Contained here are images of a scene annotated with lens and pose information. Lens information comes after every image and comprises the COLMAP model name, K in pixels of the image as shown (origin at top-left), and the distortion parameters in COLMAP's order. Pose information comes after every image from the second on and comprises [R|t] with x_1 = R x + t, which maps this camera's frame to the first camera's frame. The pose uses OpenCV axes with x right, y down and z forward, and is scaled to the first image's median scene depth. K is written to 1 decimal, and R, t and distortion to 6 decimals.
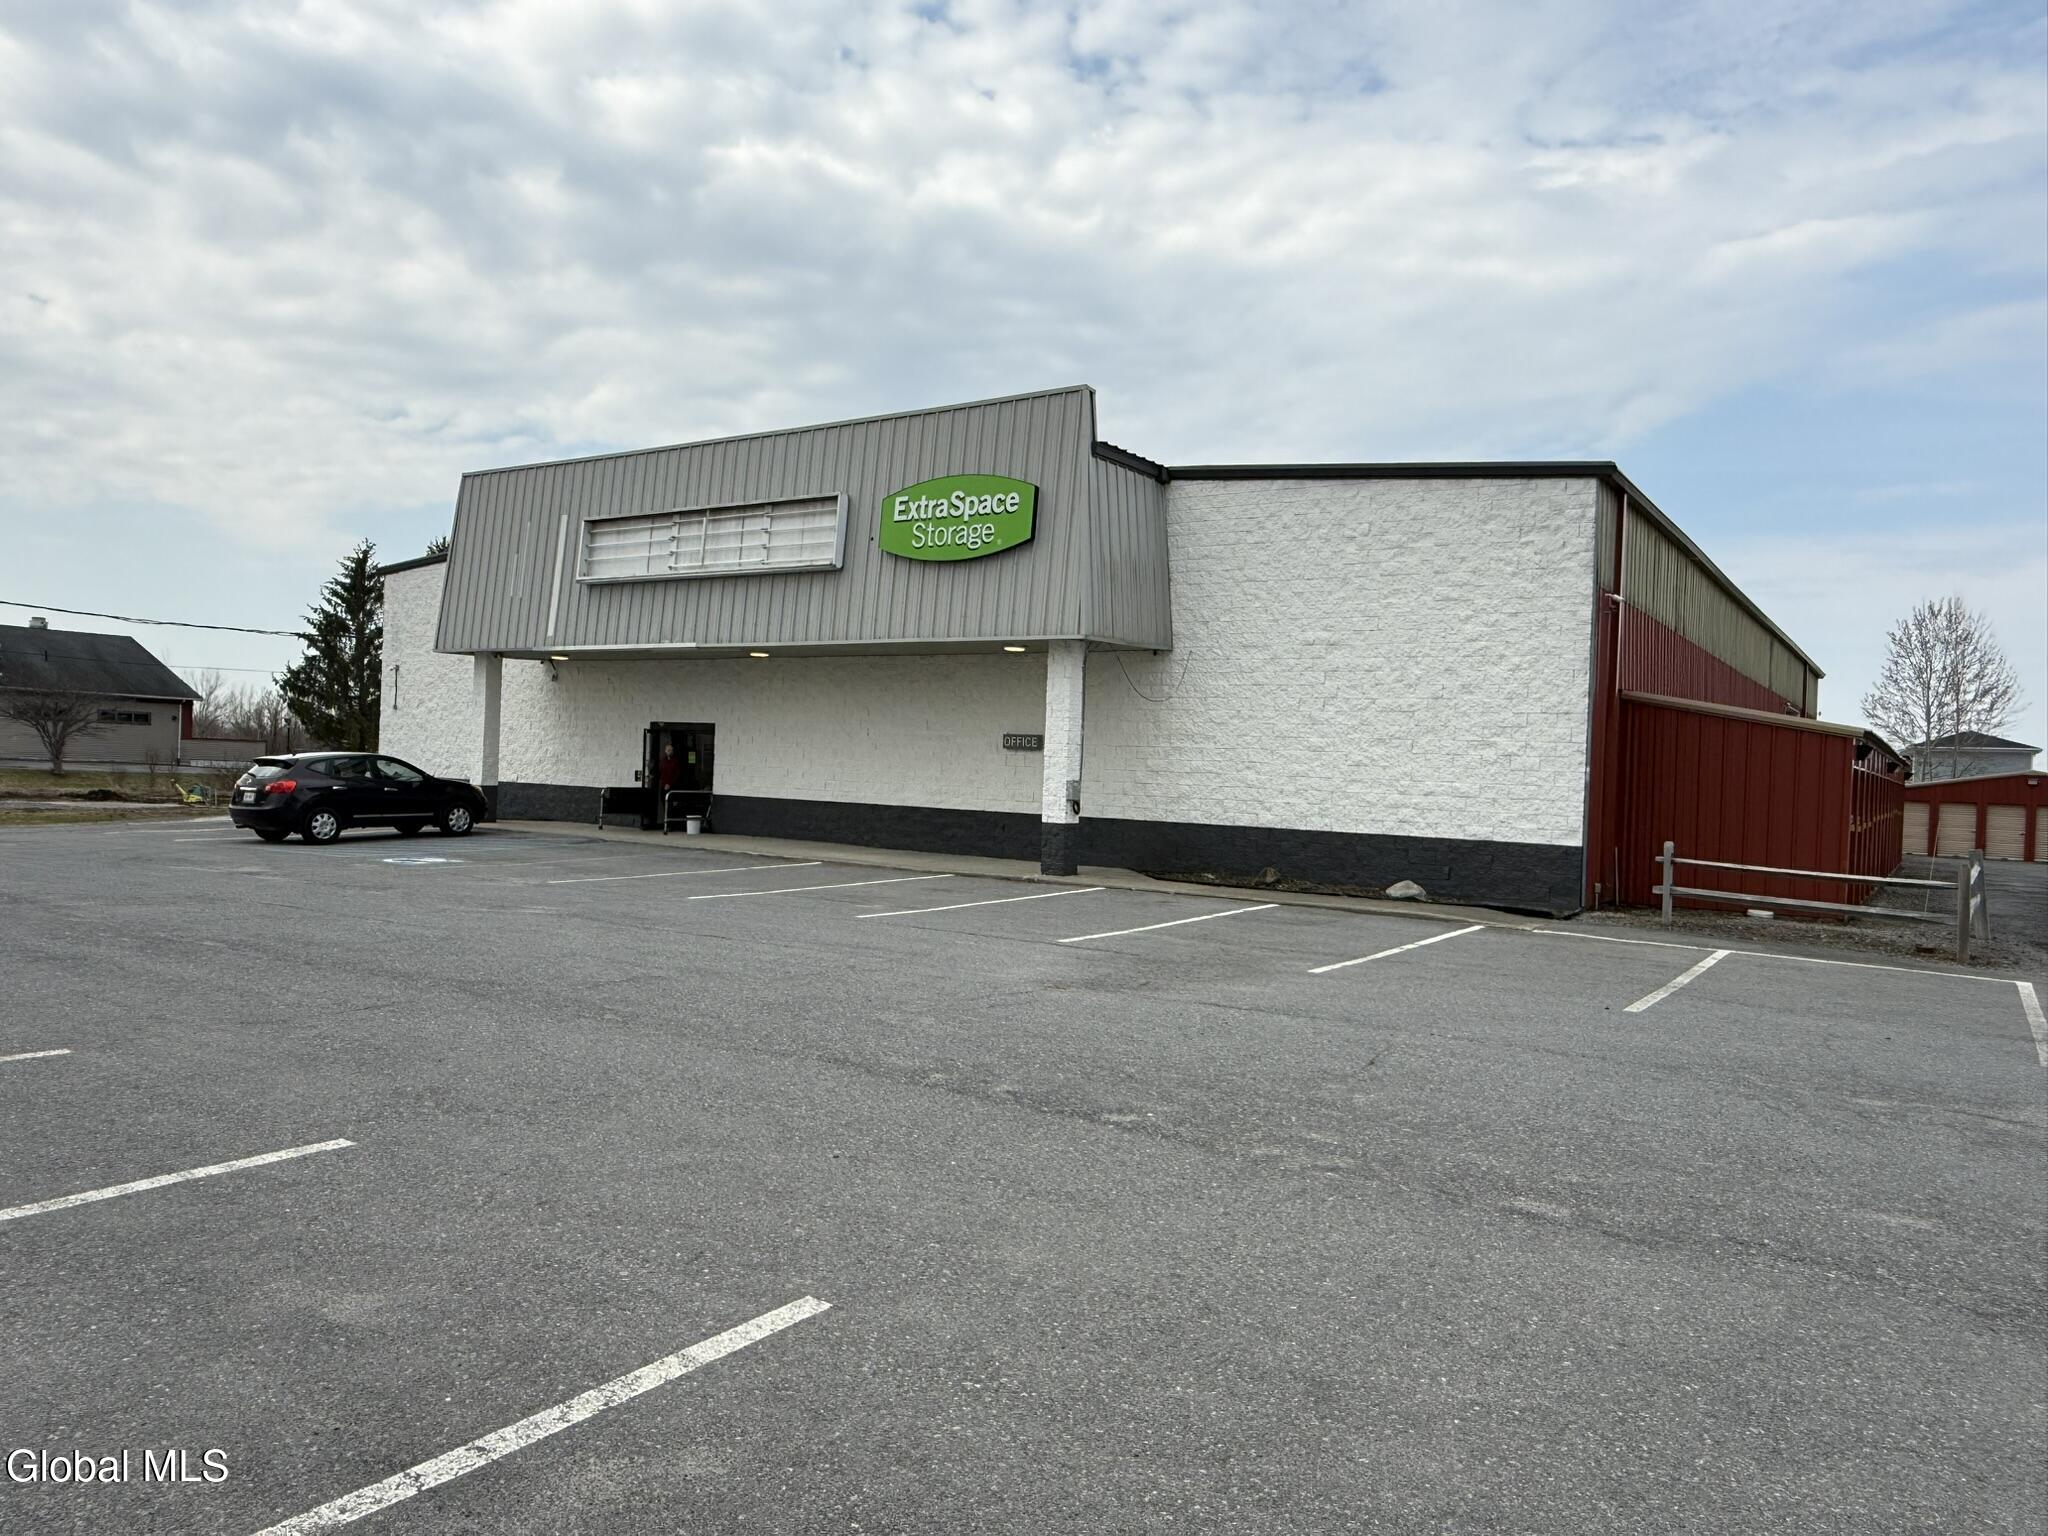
lens RADIAL K [[1395.2, 0, 1024.0], [0, 1395.2, 768.0], [0, 0, 1]] dist [0.002145, 0.001938]
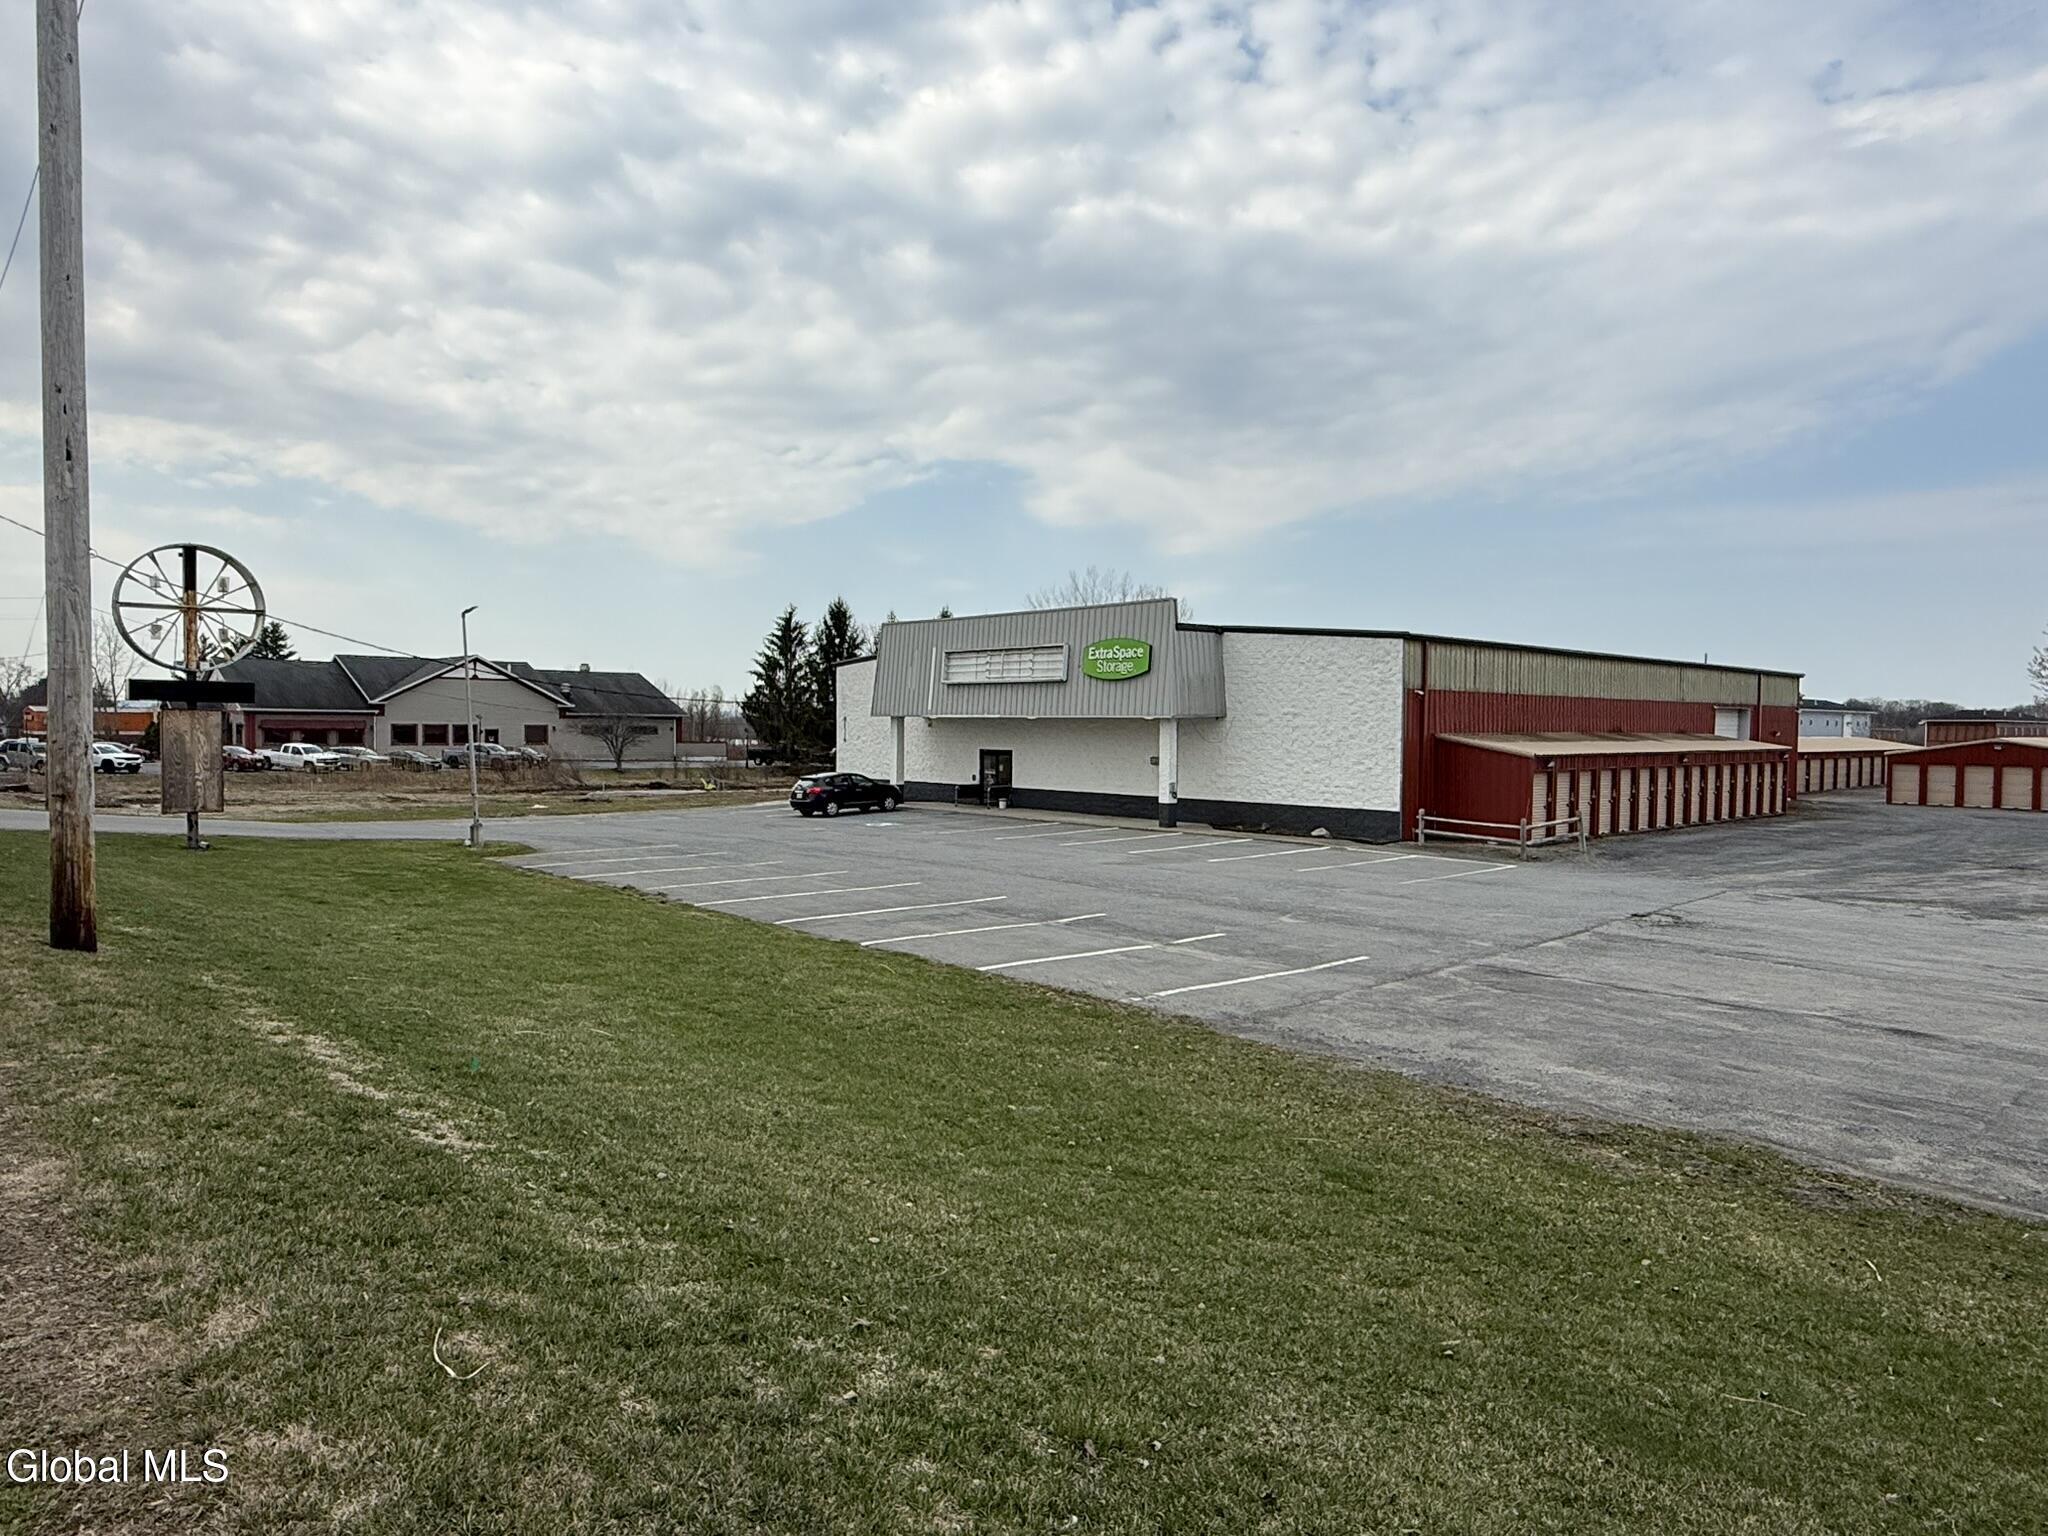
lens RADIAL K [[1291.5, 0, 1037.4], [0, 1291.5, 771.4], [0, 0, 1]] dist [0.019130, -0.029941]
pose [[0.975105, -0.022070, -0.220643, 0.249838], [0.029048, 0.999174, 0.028431, -0.065142], [0.219834, -0.034132, 0.974940, -0.890119]]
